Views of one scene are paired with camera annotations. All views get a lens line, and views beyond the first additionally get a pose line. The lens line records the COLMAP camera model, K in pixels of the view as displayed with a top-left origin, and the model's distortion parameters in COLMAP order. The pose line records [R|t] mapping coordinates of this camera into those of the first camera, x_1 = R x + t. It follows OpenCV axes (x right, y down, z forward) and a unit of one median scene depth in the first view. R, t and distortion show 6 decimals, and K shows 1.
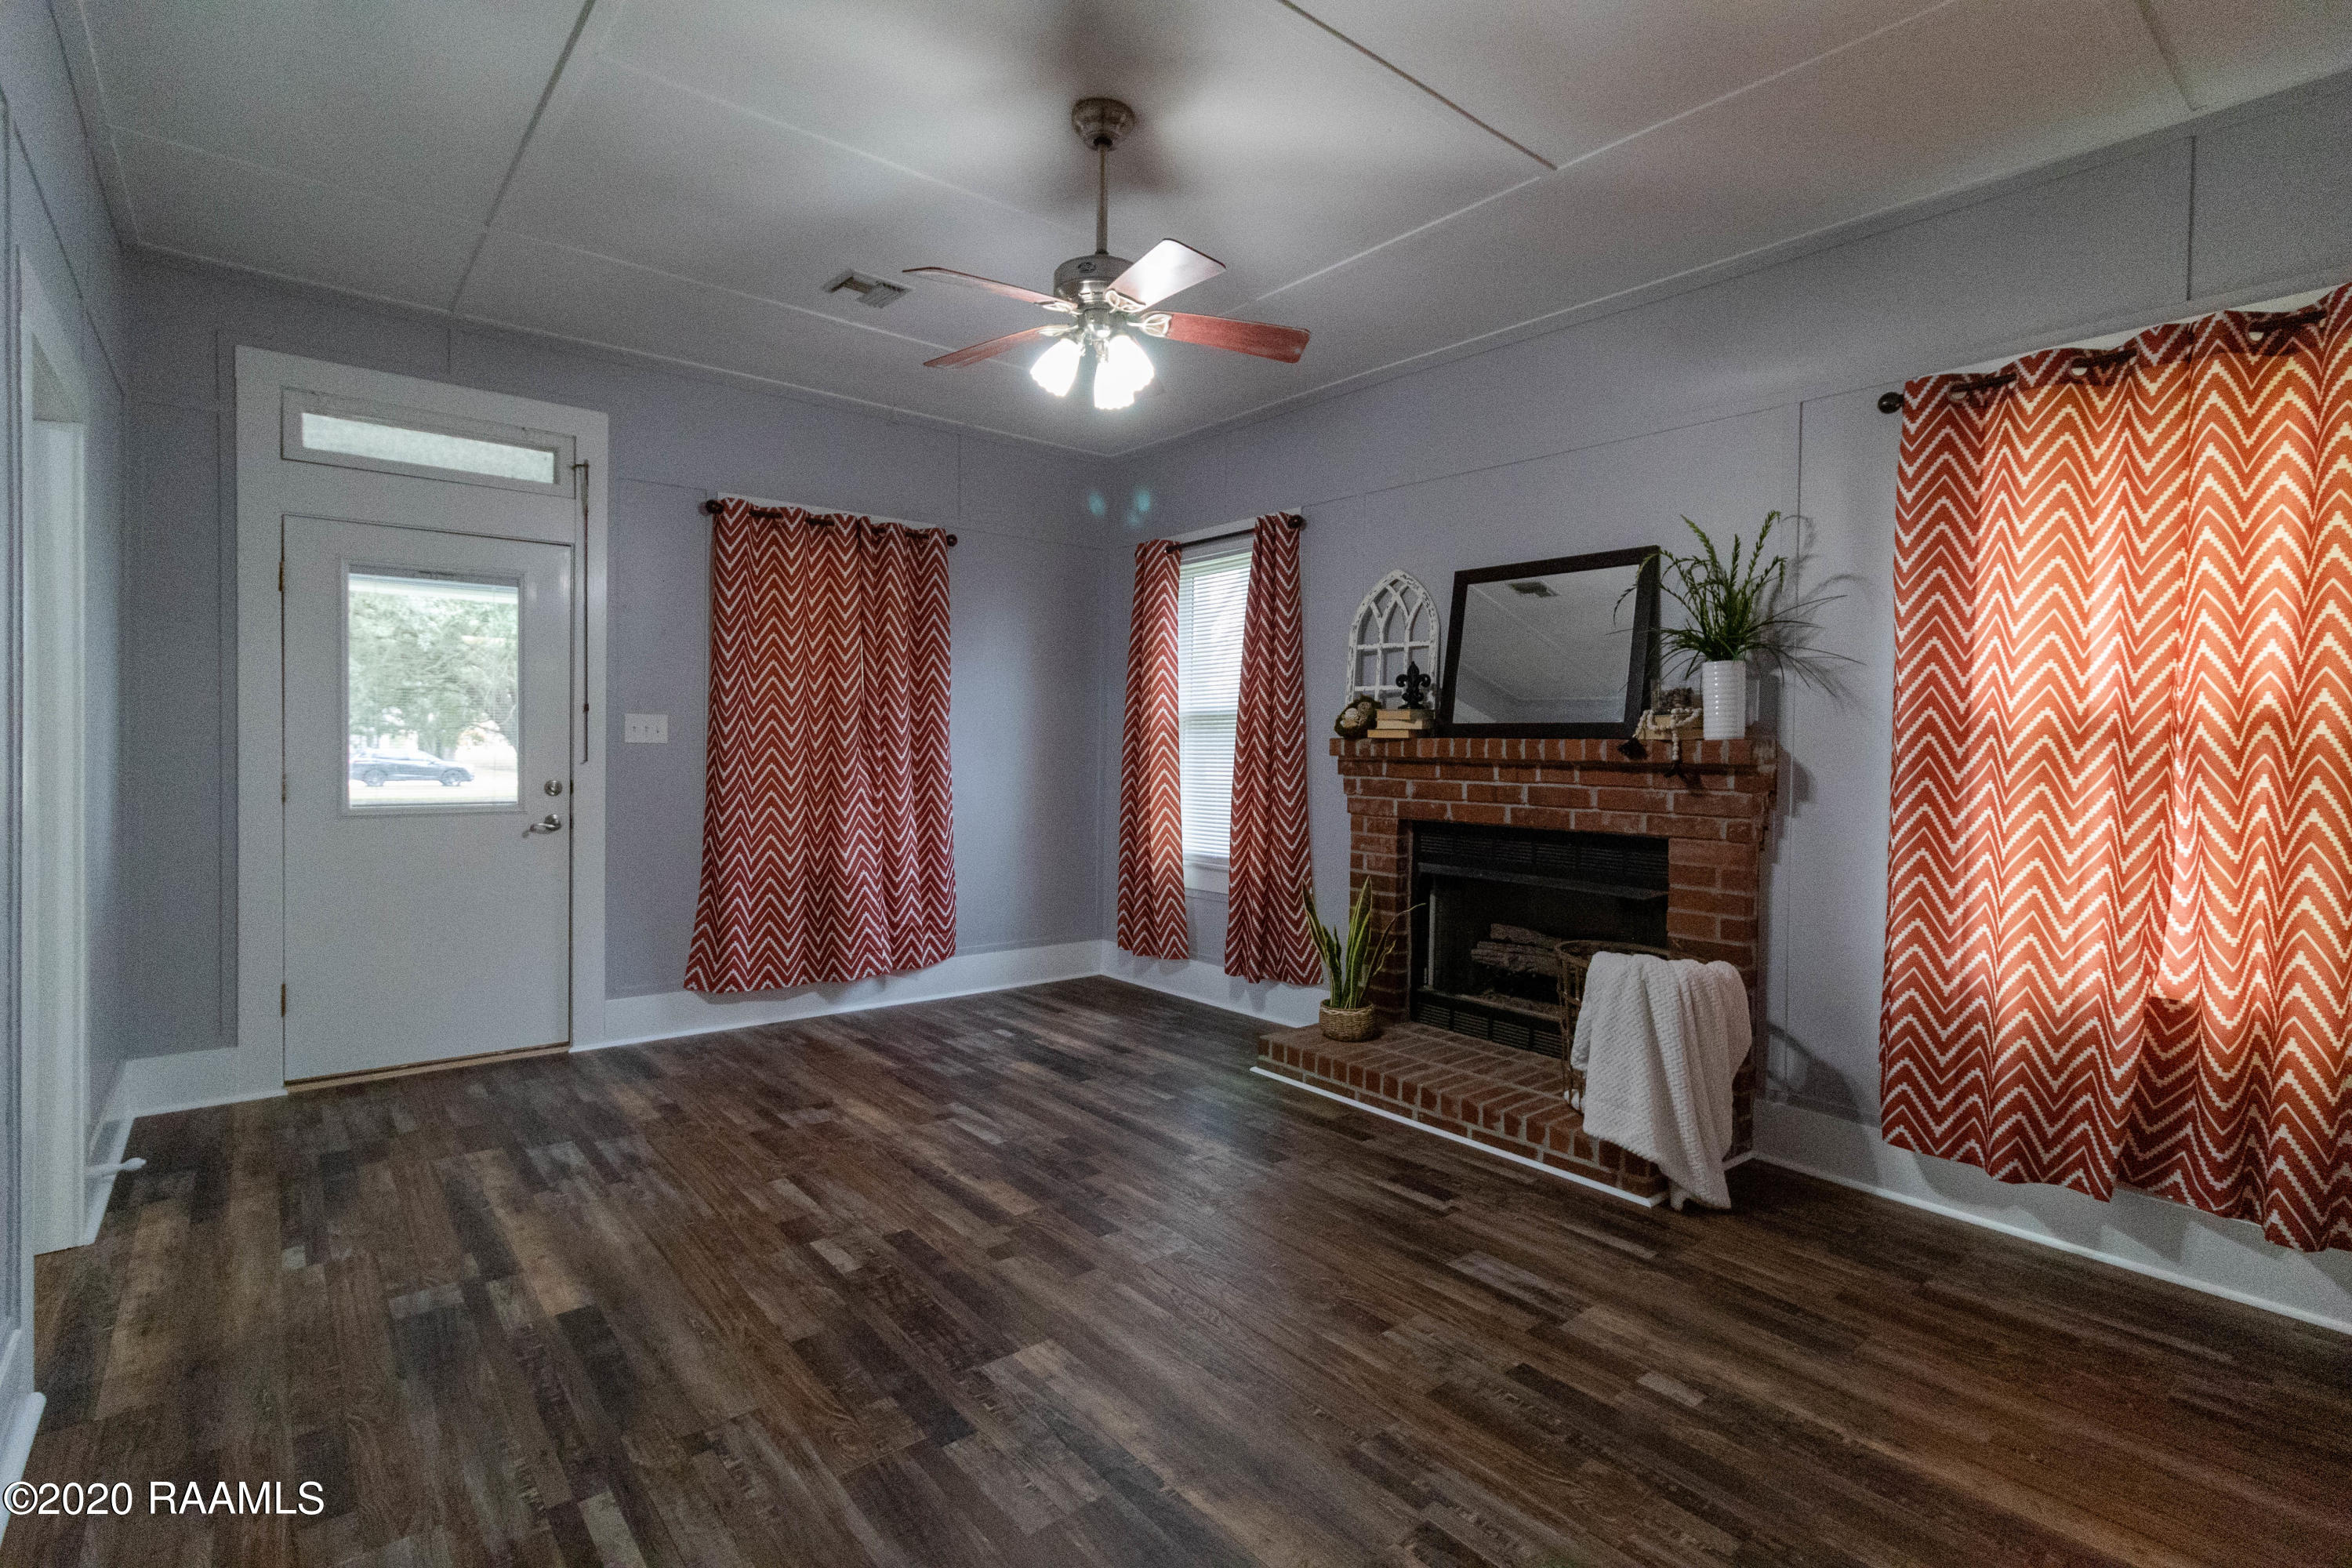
lens RADIAL K [[1119.2, 0, 1171.3], [0, 1119.2, 759.1], [0, 0, 1]] dist [0.000171, -0.000170]
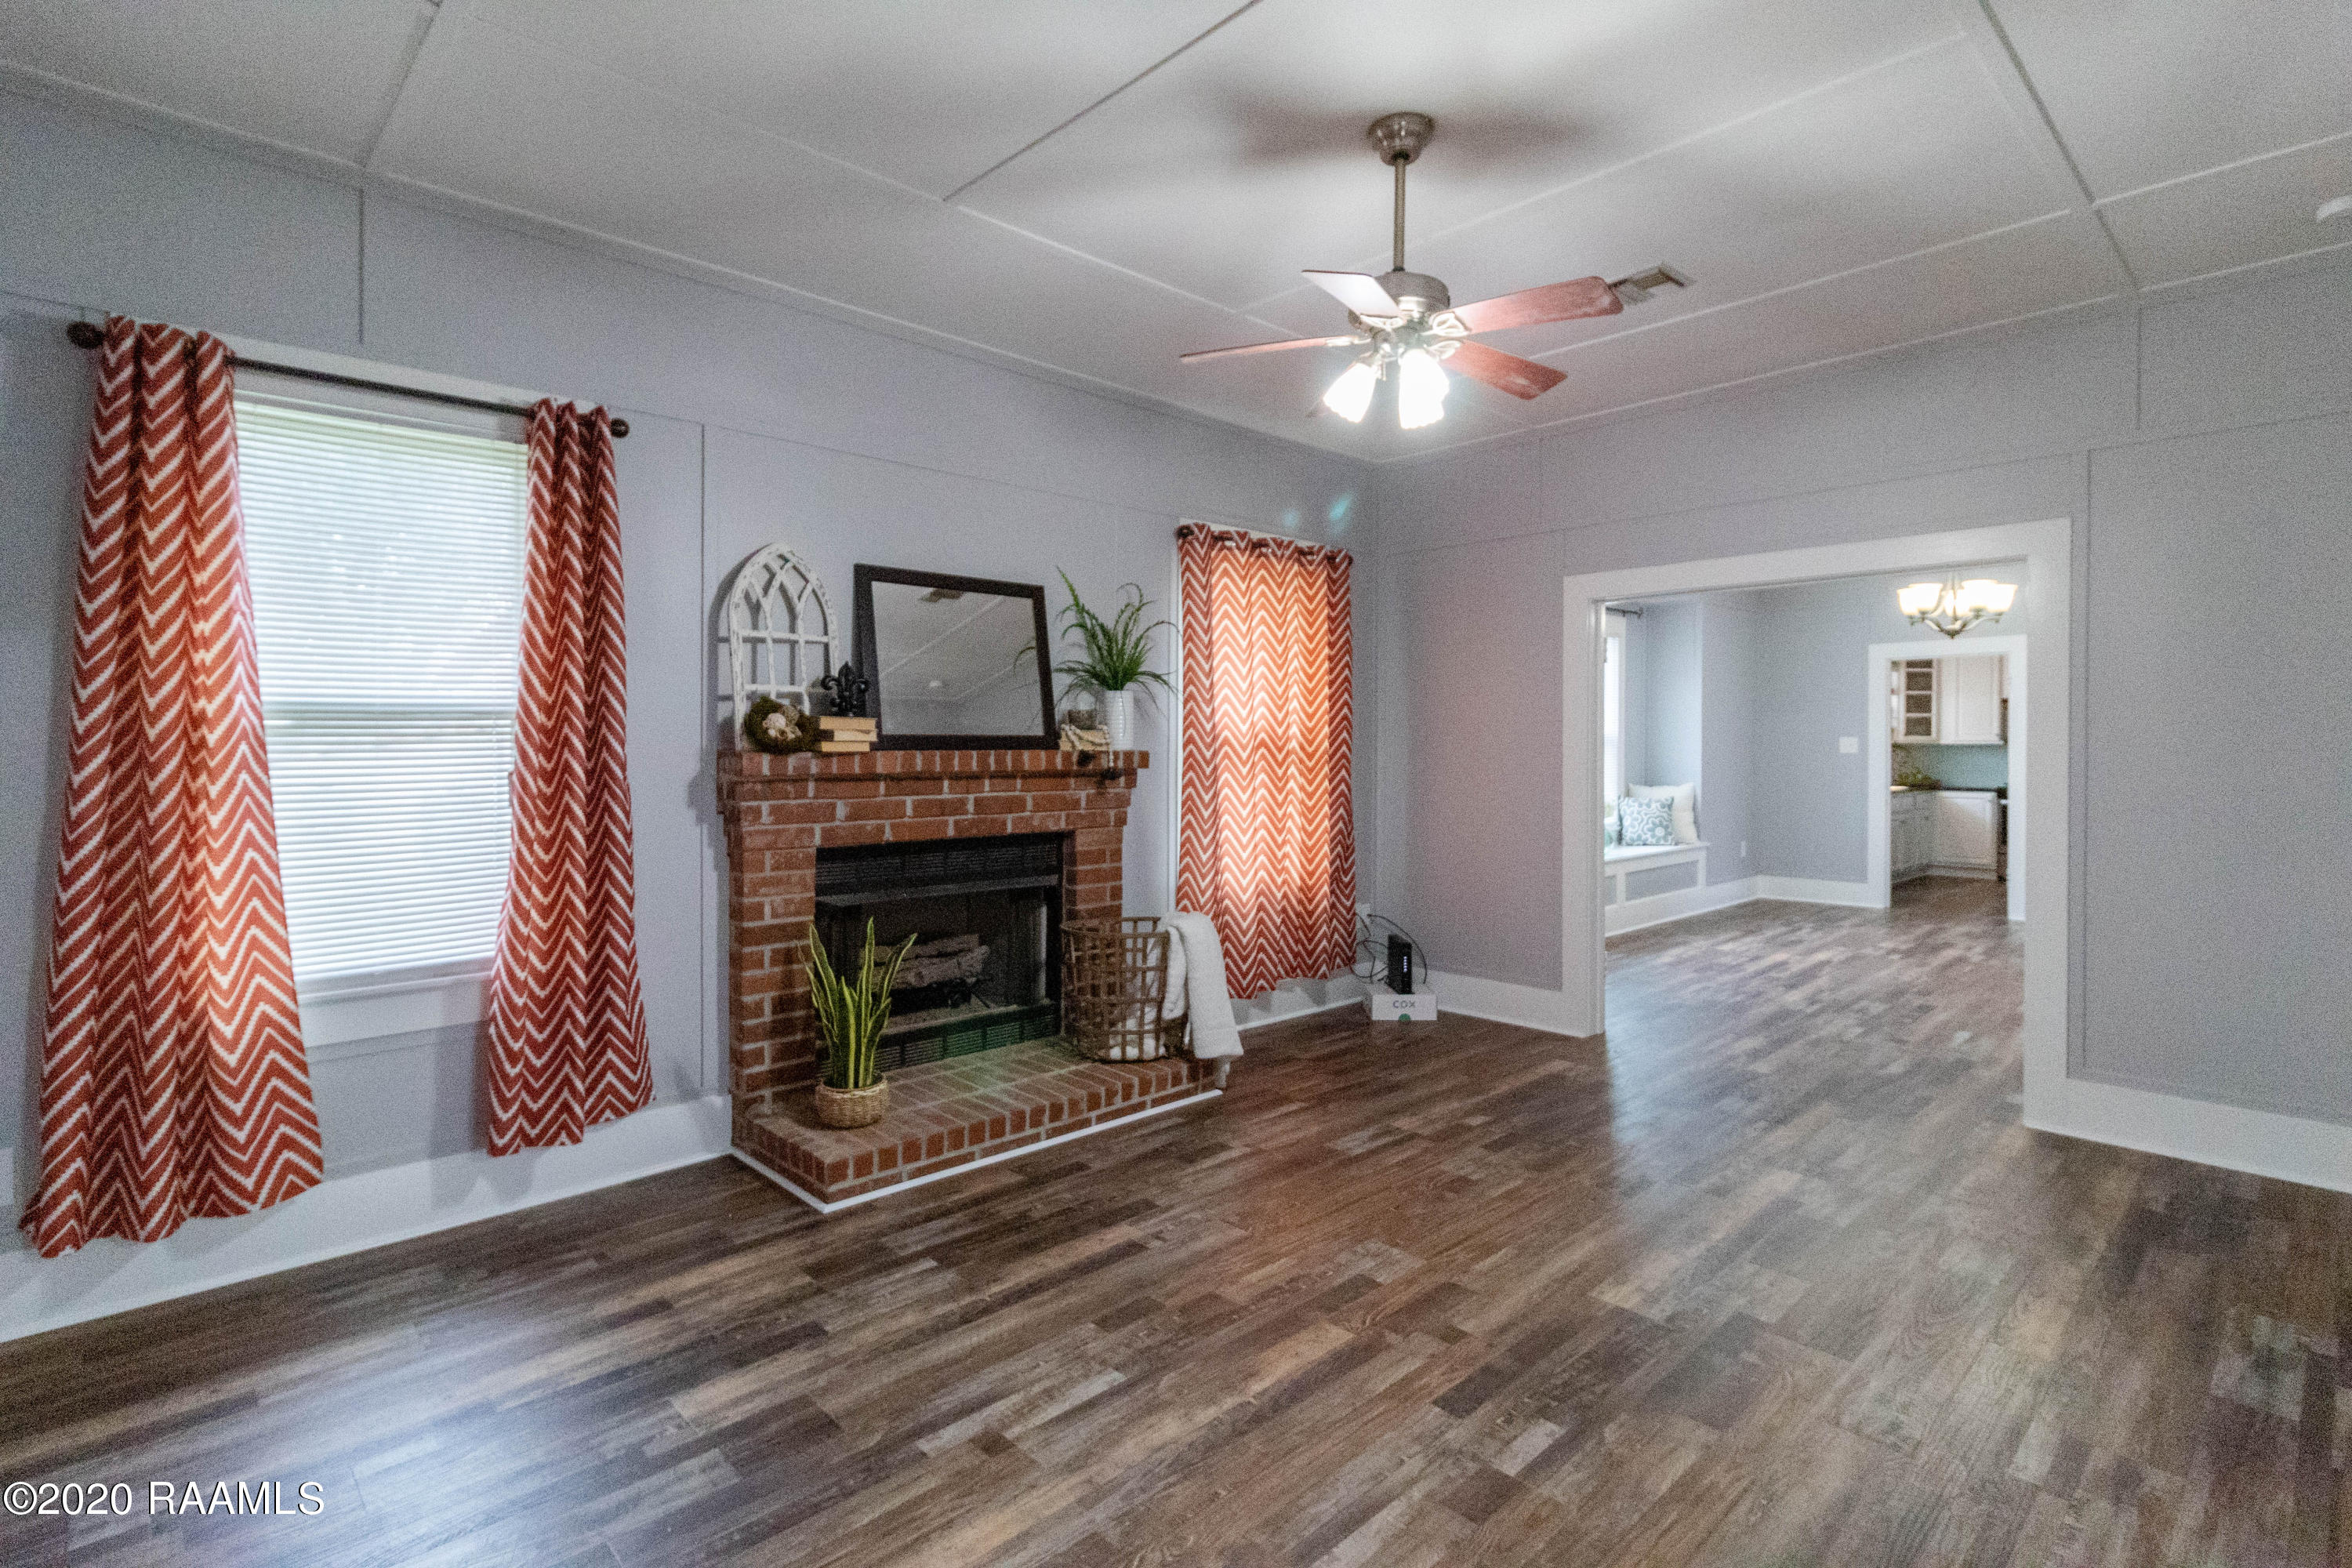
lens RADIAL K [[1110.8, 0, 1185.5], [0, 1110.8, 742.5], [0, 0, 1]] dist [-0.000925, 0.000200]
pose [[-0.068077, -0.014815, 0.997570, -0.757448], [0.007684, 0.999852, 0.015373, -0.042433], [-0.997650, 0.008712, -0.067953, 0.931386]]
